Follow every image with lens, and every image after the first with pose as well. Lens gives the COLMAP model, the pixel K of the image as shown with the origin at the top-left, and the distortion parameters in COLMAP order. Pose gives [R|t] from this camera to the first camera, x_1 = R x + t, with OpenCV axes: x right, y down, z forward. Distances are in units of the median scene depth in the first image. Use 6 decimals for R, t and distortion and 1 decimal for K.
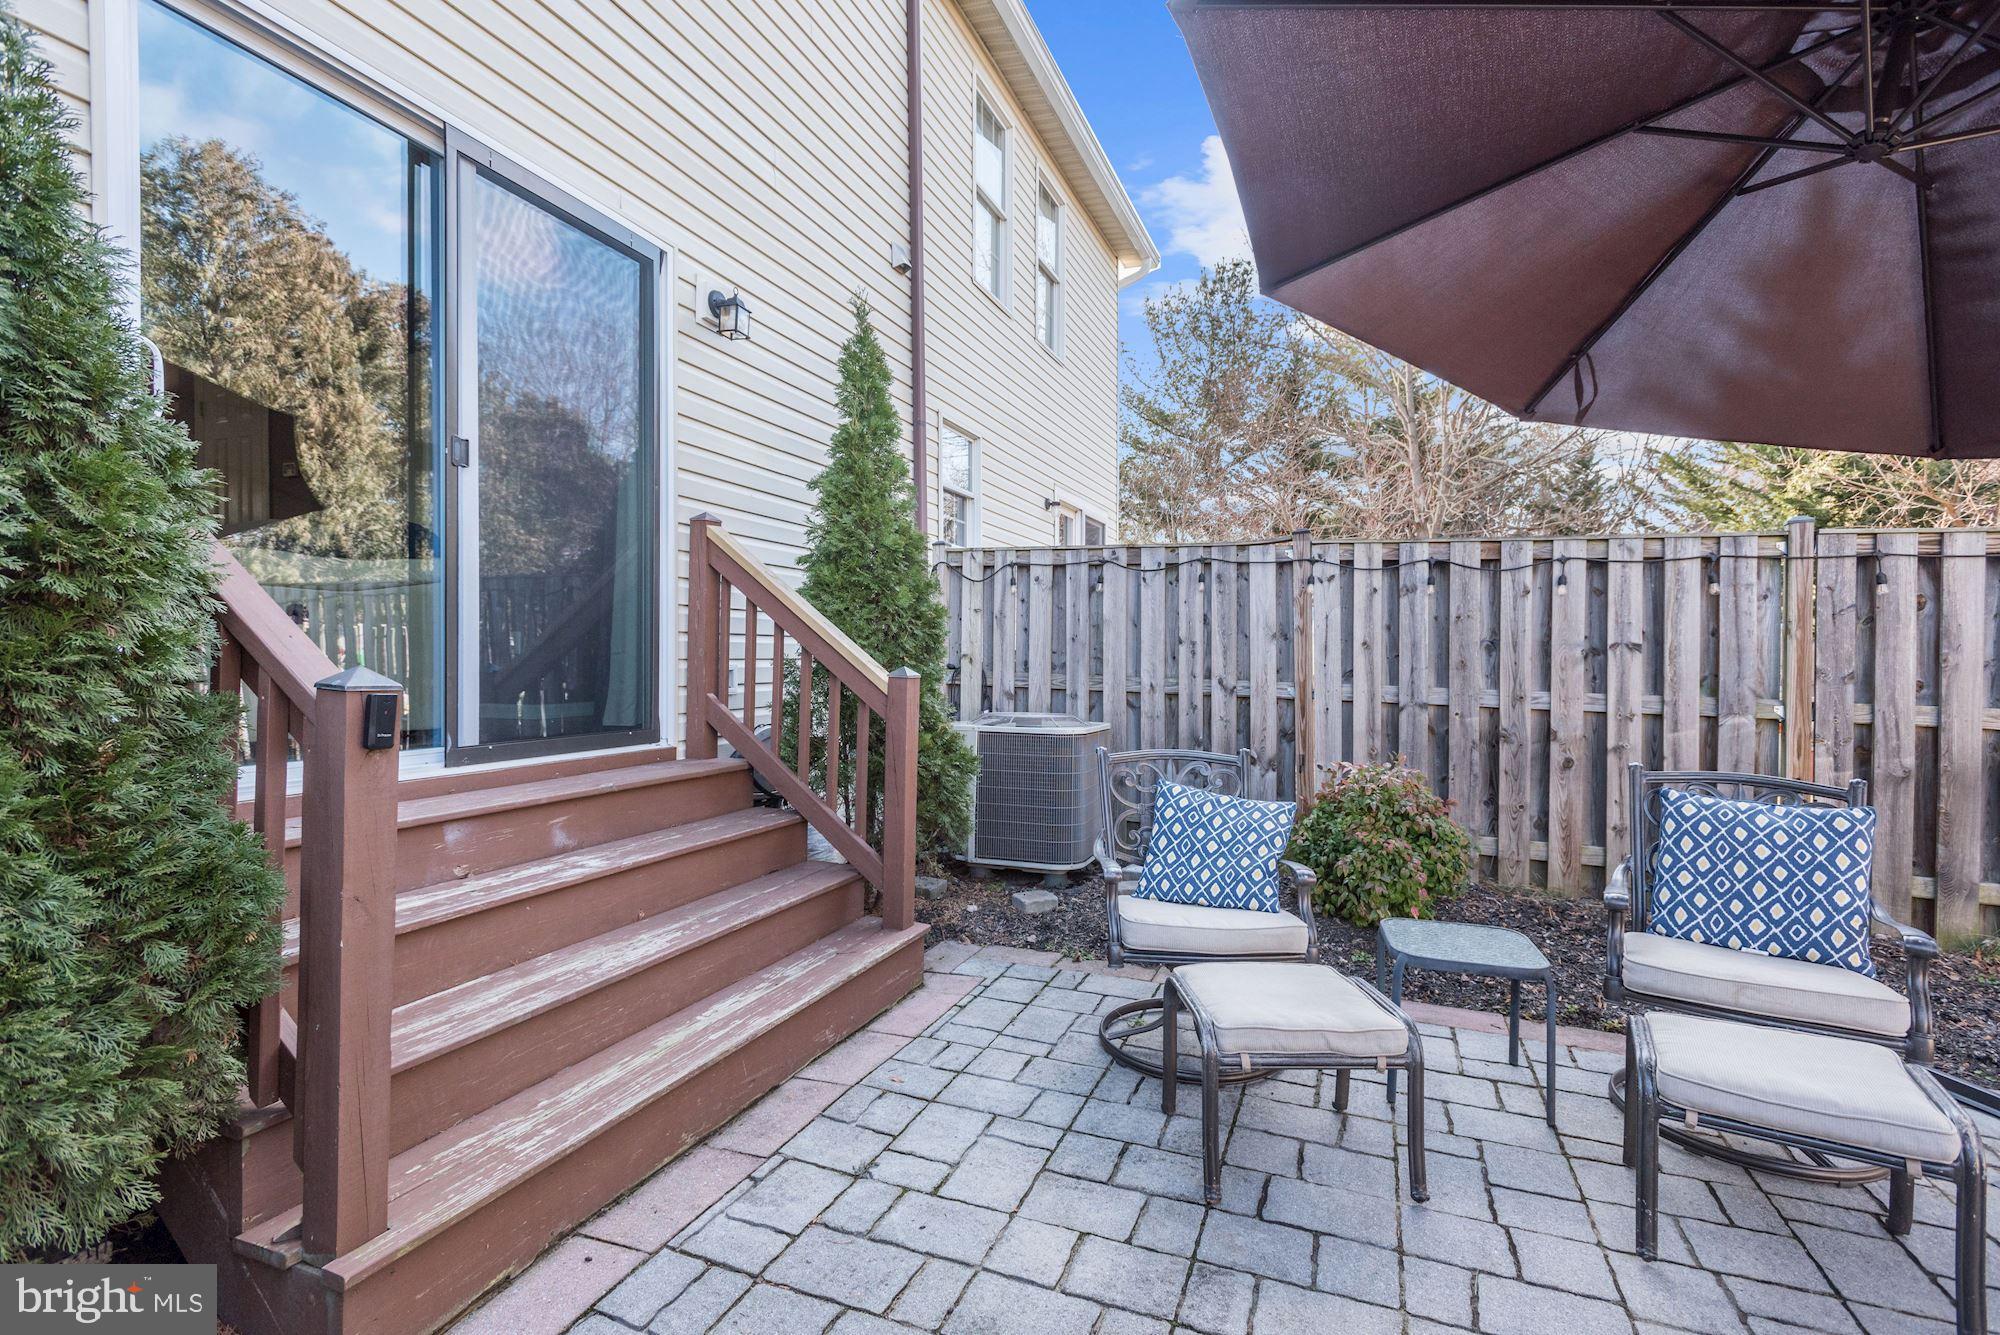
lens RADIAL K [[928.1, 0, 996.5], [0, 928.1, 666.5], [0, 0, 1]] dist [0.022060, -0.010380]
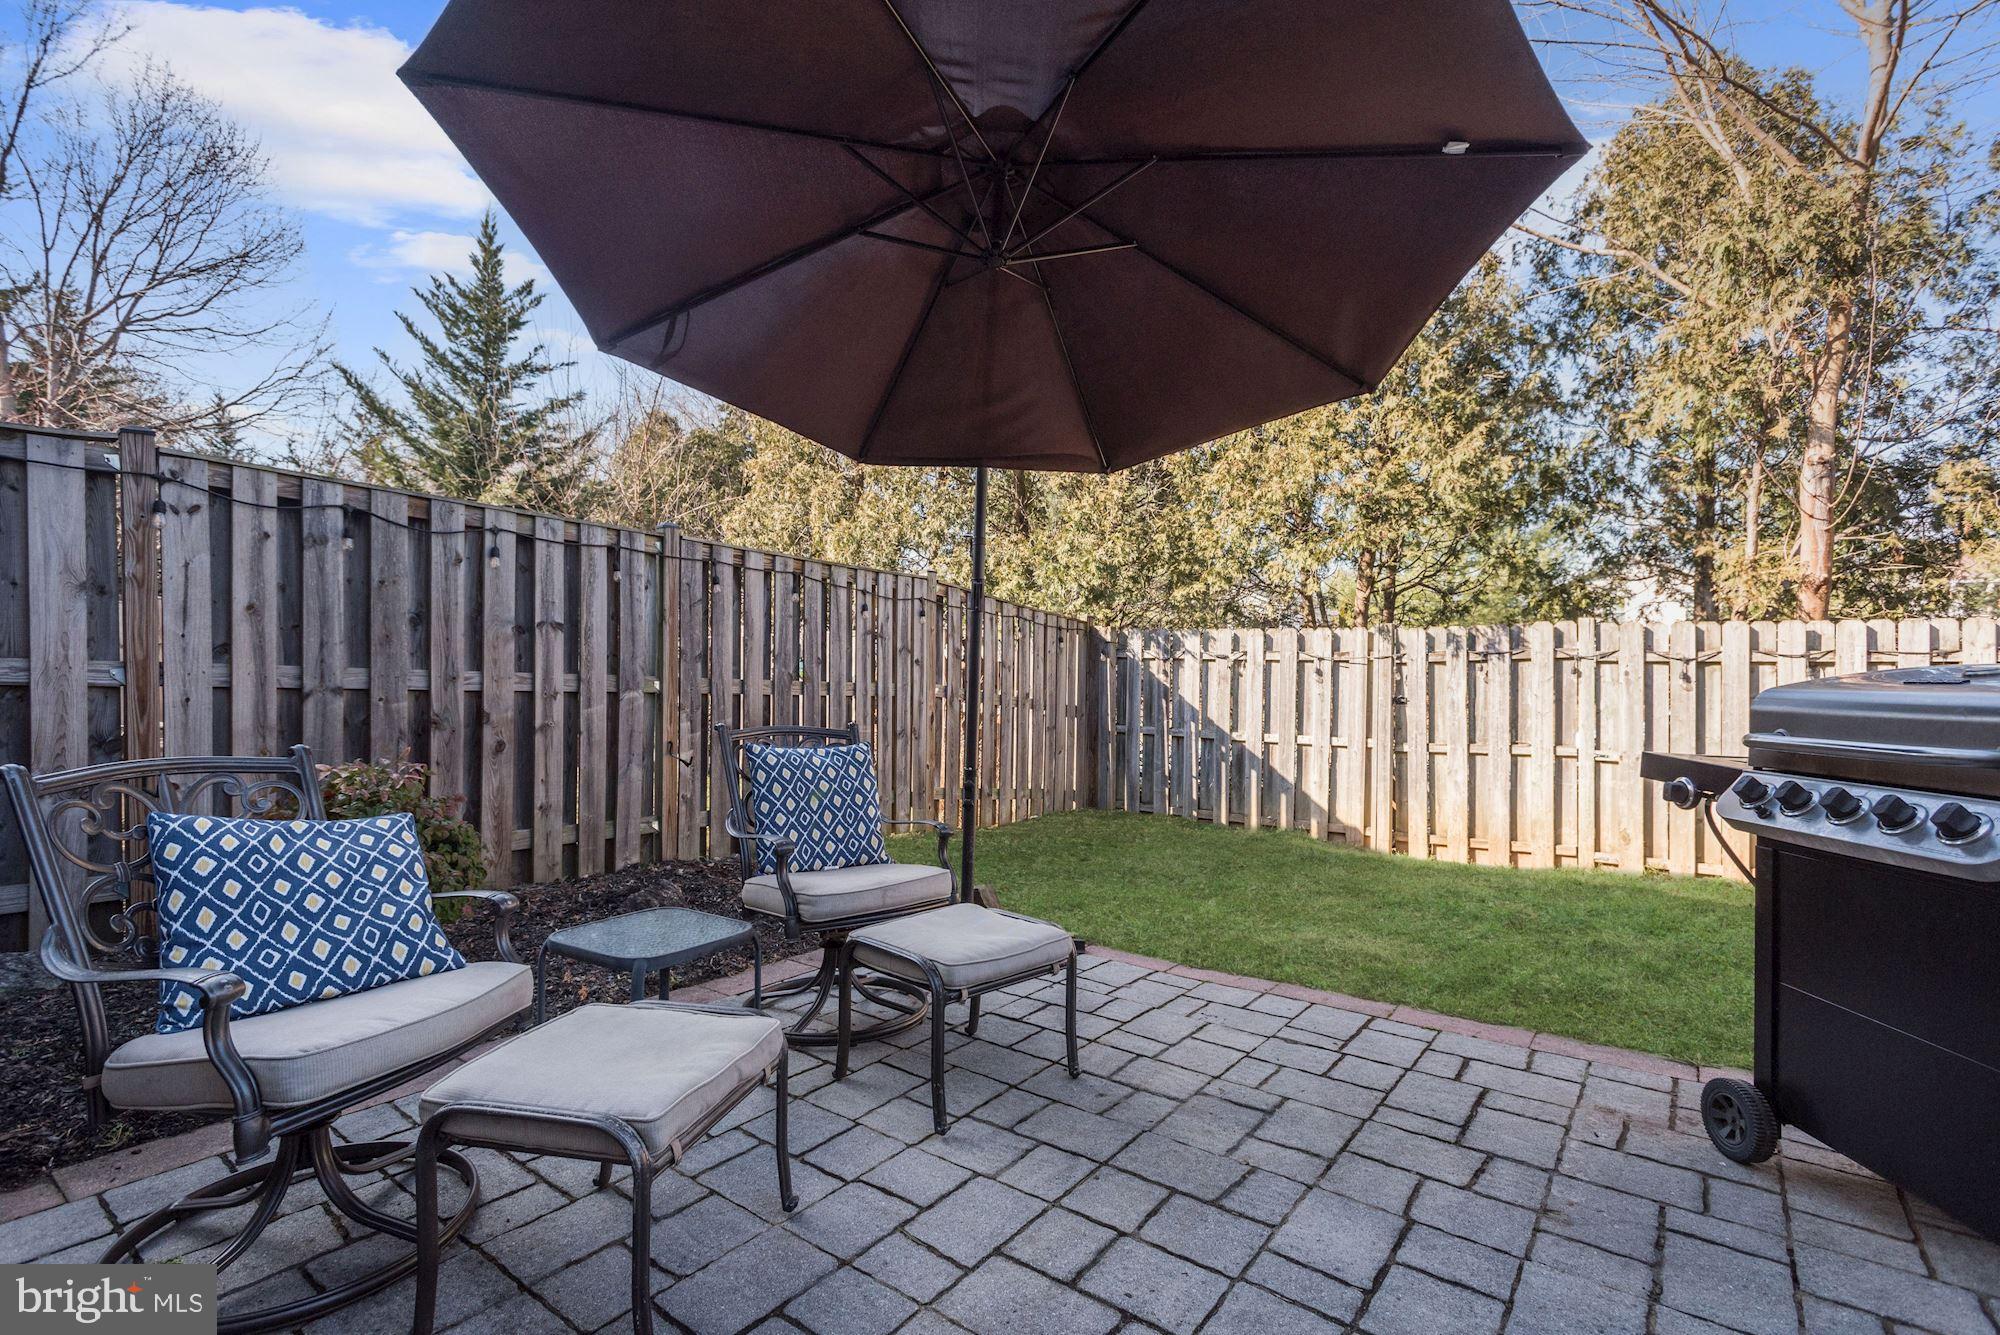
lens RADIAL K [[928.1, 0, 996.5], [0, 928.1, 666.5], [0, 0, 1]] dist [0.022060, -0.010380]
pose [[0.264563, 0.003208, 0.964363, -0.164269], [0.002489, 0.999989, -0.004009, 0.027529], [-0.964365, 0.003461, 0.264552, 0.266590]]
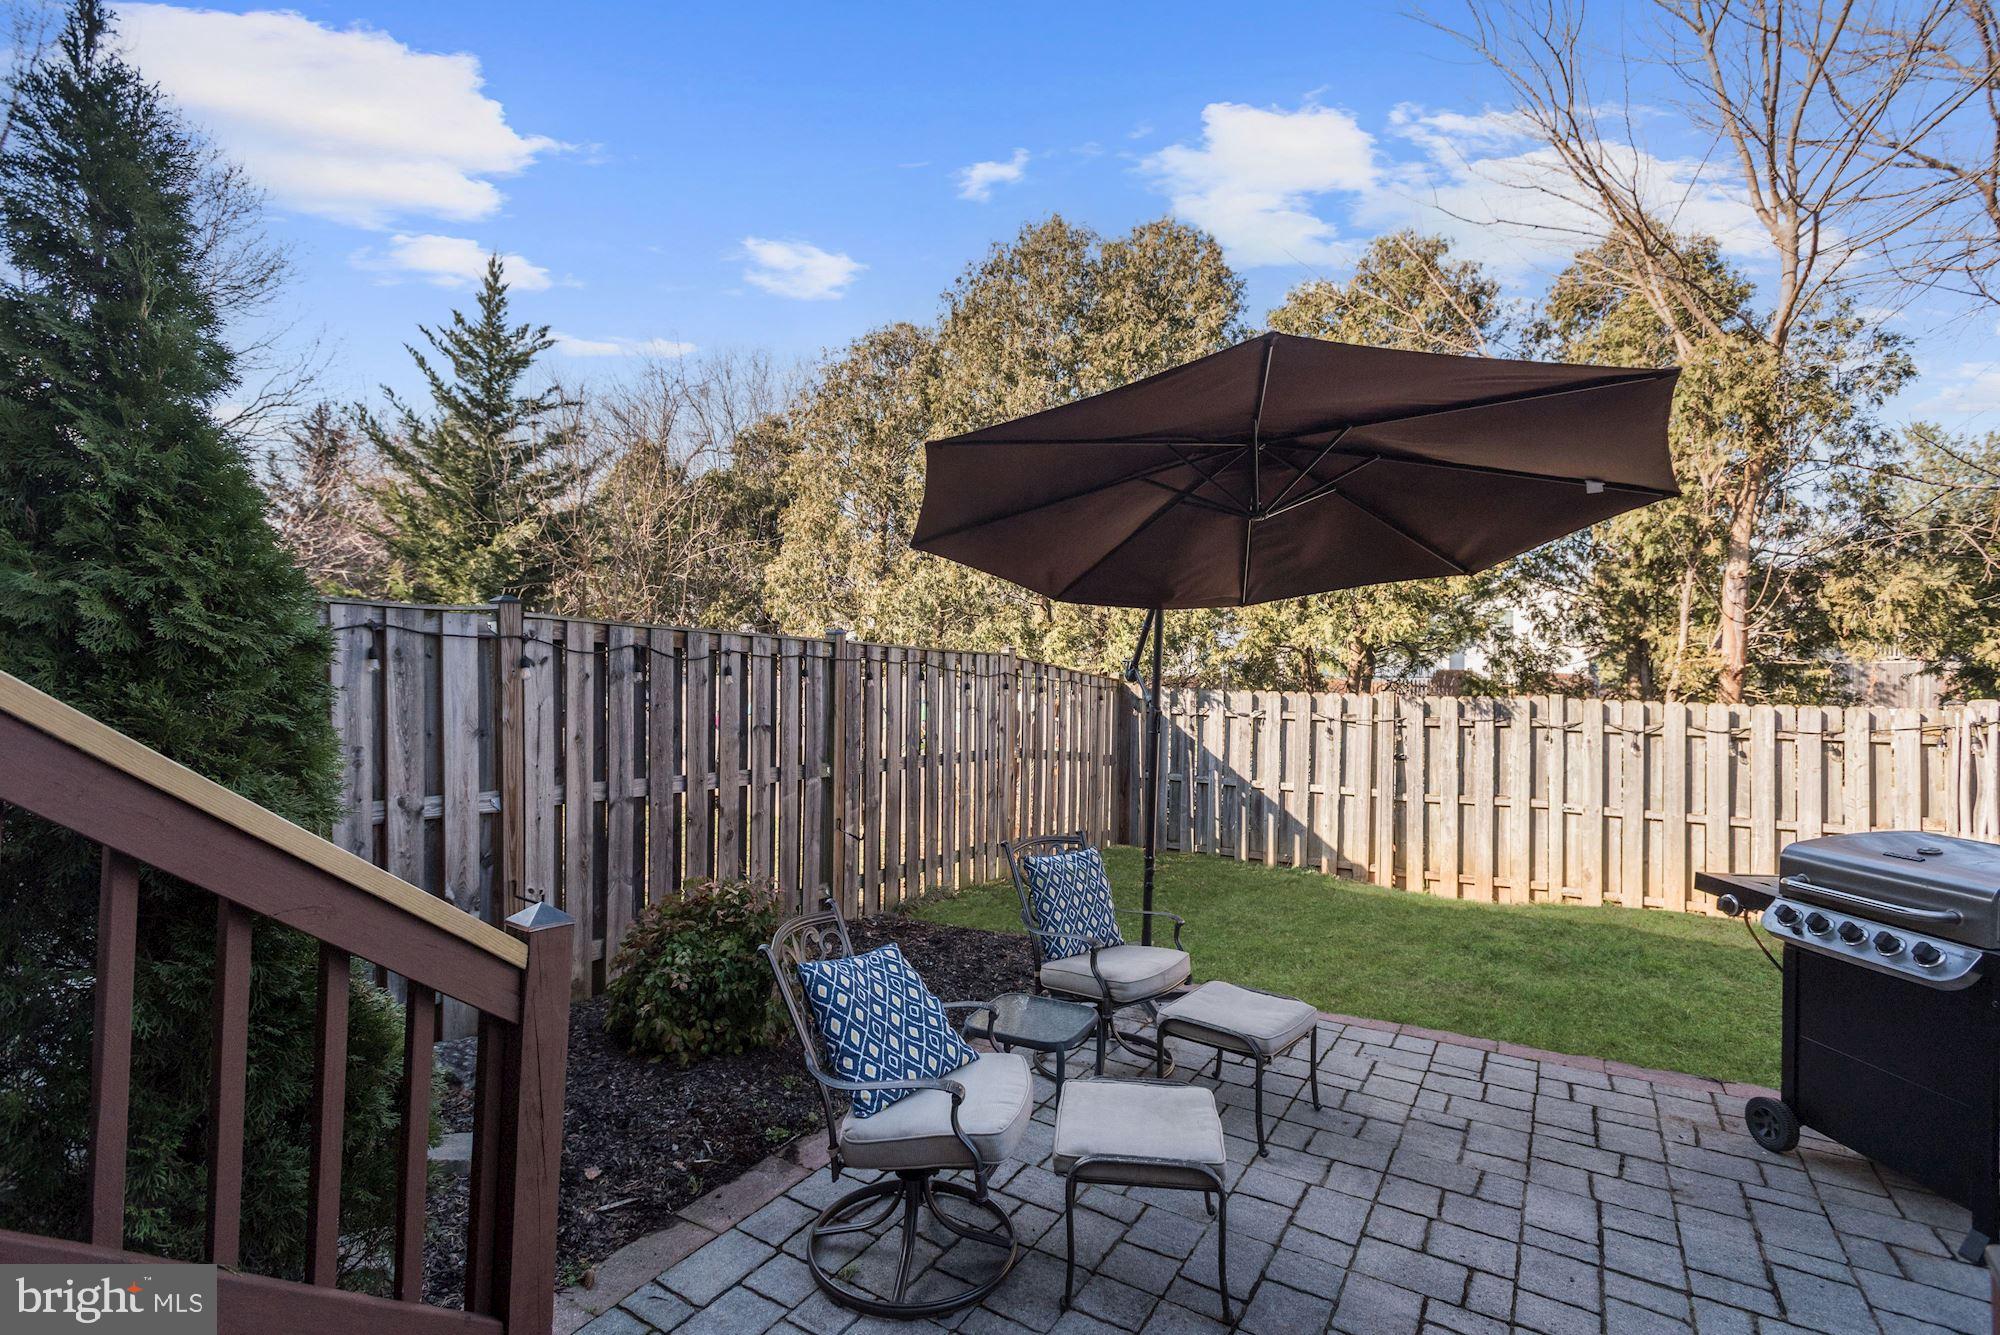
lens RADIAL K [[928.1, 0, 996.5], [0, 928.1, 666.5], [0, 0, 1]] dist [0.022060, -0.010380]
pose [[0.168520, -0.000799, 0.985698, -0.426002], [-0.001328, 0.999999, 0.001037, -0.098957], [-0.985697, -0.001484, 0.168519, 0.500868]]
